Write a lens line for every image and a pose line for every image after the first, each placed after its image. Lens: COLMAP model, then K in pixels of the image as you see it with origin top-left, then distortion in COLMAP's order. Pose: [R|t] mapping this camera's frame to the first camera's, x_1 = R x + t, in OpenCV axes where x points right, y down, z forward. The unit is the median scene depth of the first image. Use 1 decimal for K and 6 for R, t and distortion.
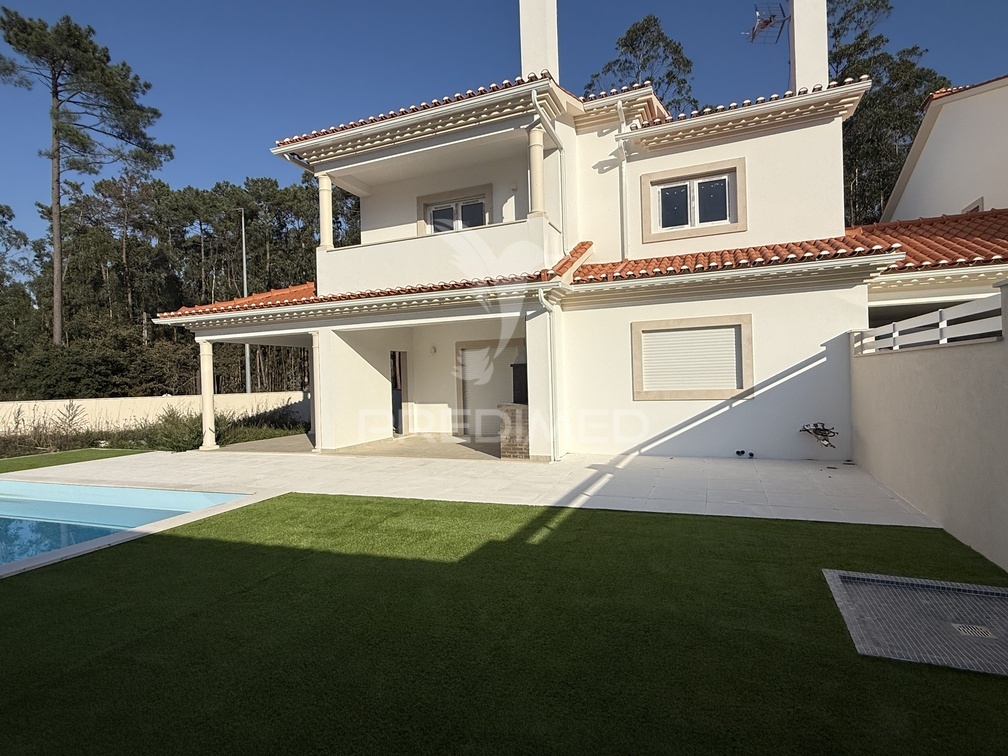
lens RADIAL K [[533.6, 0, 504.0], [0, 533.6, 378.0], [0, 0, 1]] dist [0.000232, 0.000614]
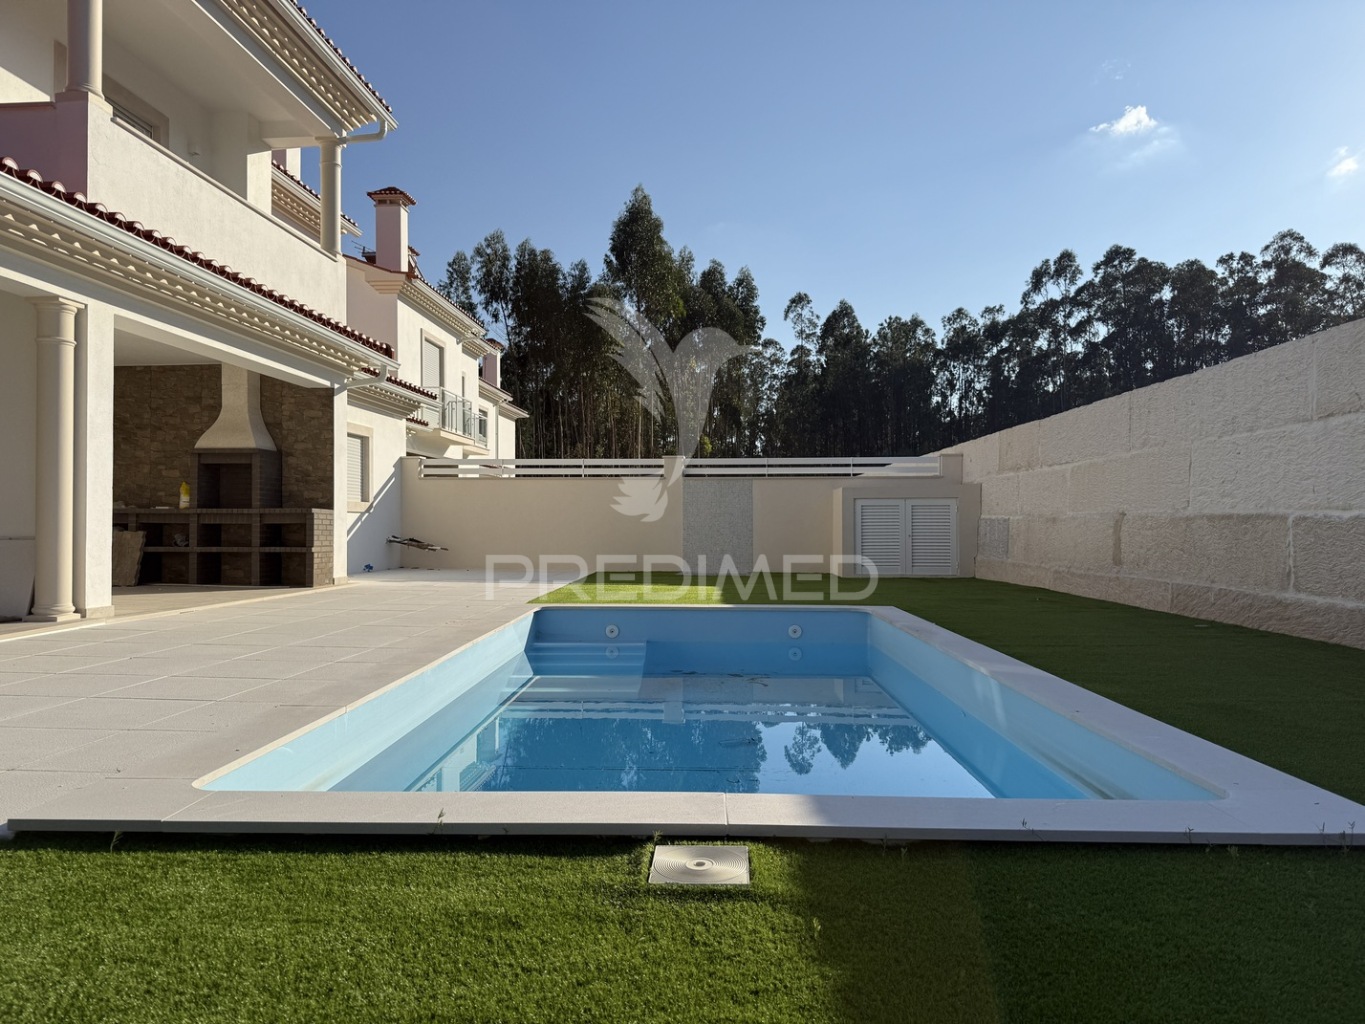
lens RADIAL K [[960.6, 0, 682.5], [0, 960.6, 512.0], [0, 0, 1]] dist [0.038924, -0.047361]
pose [[-0.317643, 0.046387, 0.947075, -1.169980], [0.007246, 0.998892, -0.046495, 0.102069], [-0.948183, -0.007906, -0.317628, 0.825809]]
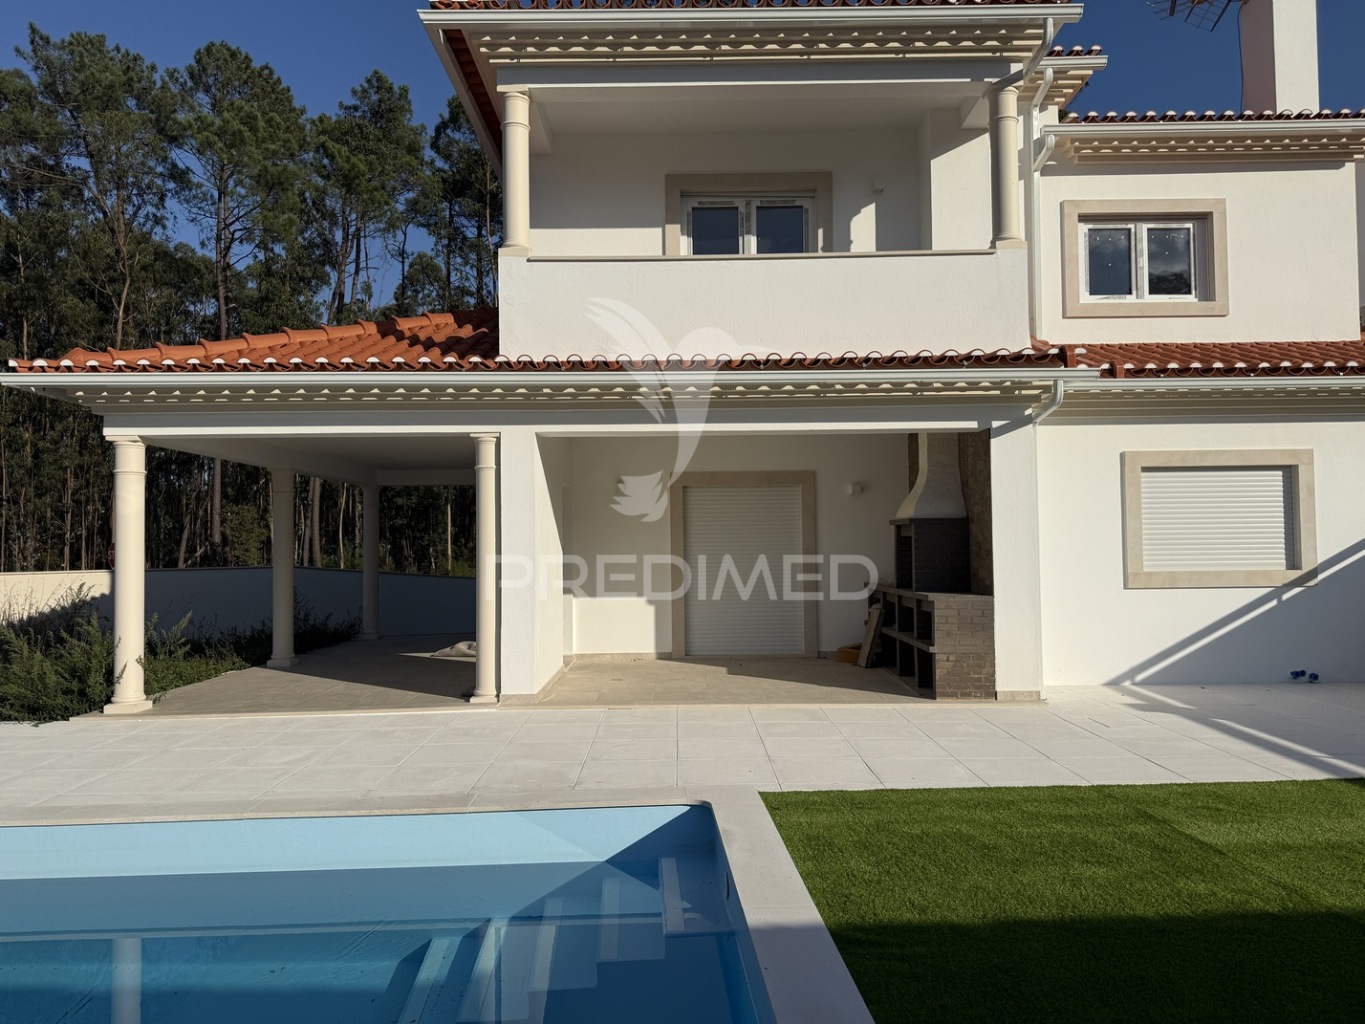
lens RADIAL K [[948.8, 0, 674.3], [0, 948.8, 514.0], [0, 0, 1]] dist [0.078038, -0.090643]
pose [[0.923120, 0.032240, 0.383159, -0.527601], [-0.016891, 0.998917, -0.043358, 0.013697], [-0.384142, 0.033553, 0.922664, 0.203776]]
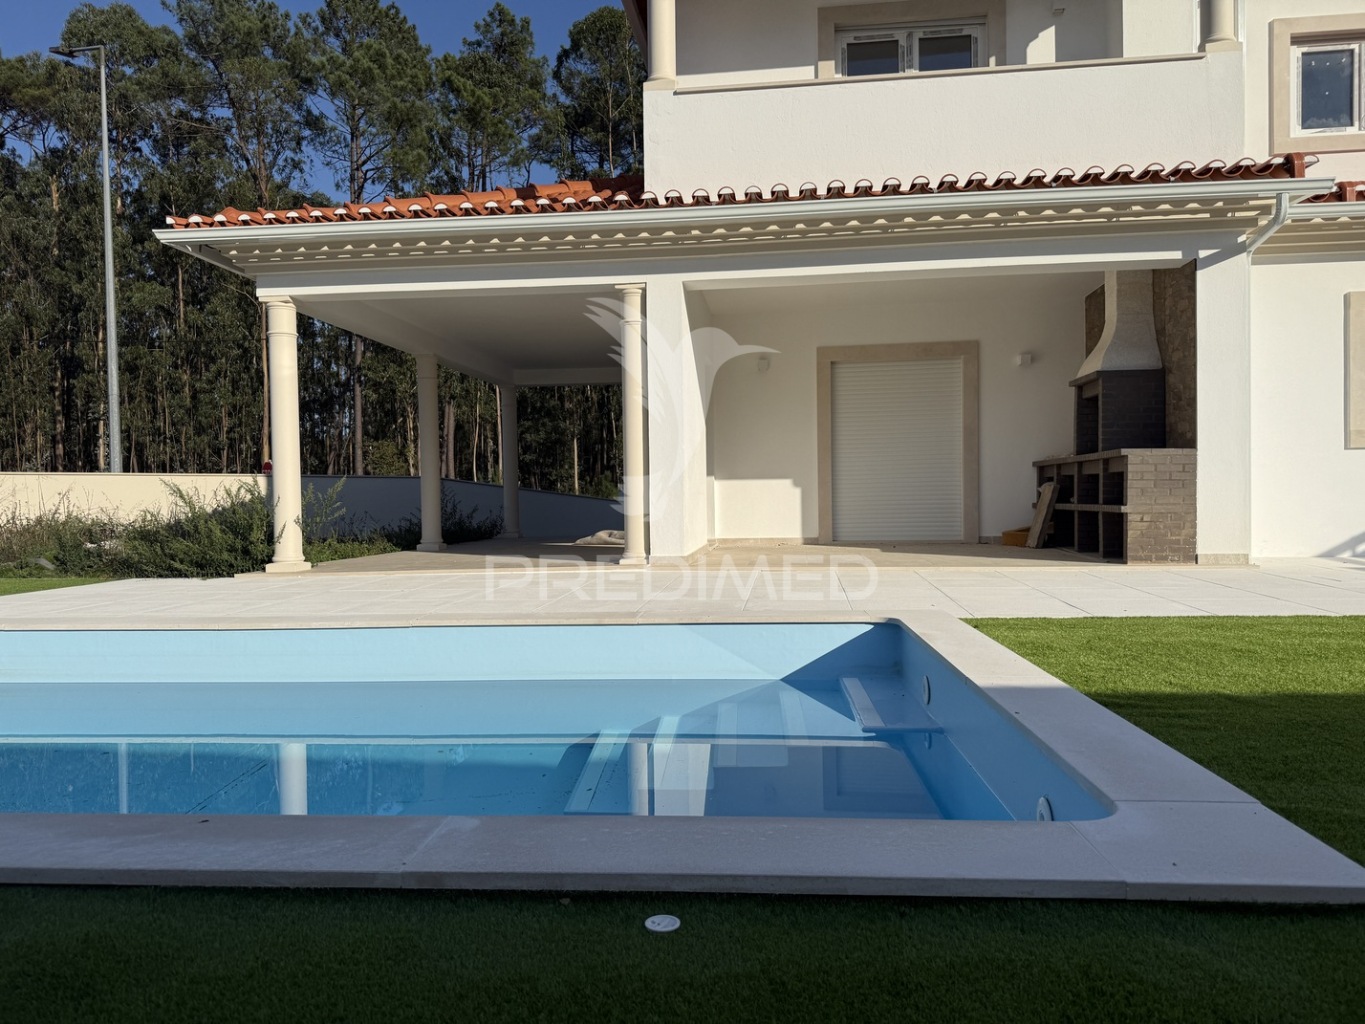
lens RADIAL K [[960.6, 0, 682.5], [0, 960.6, 512.0], [0, 0, 1]] dist [0.038924, -0.047361]
pose [[0.962275, 0.008867, 0.271935, -0.536900], [-0.013153, 0.999816, 0.013943, 0.086712], [-0.271762, -0.016993, 0.962215, 0.252435]]
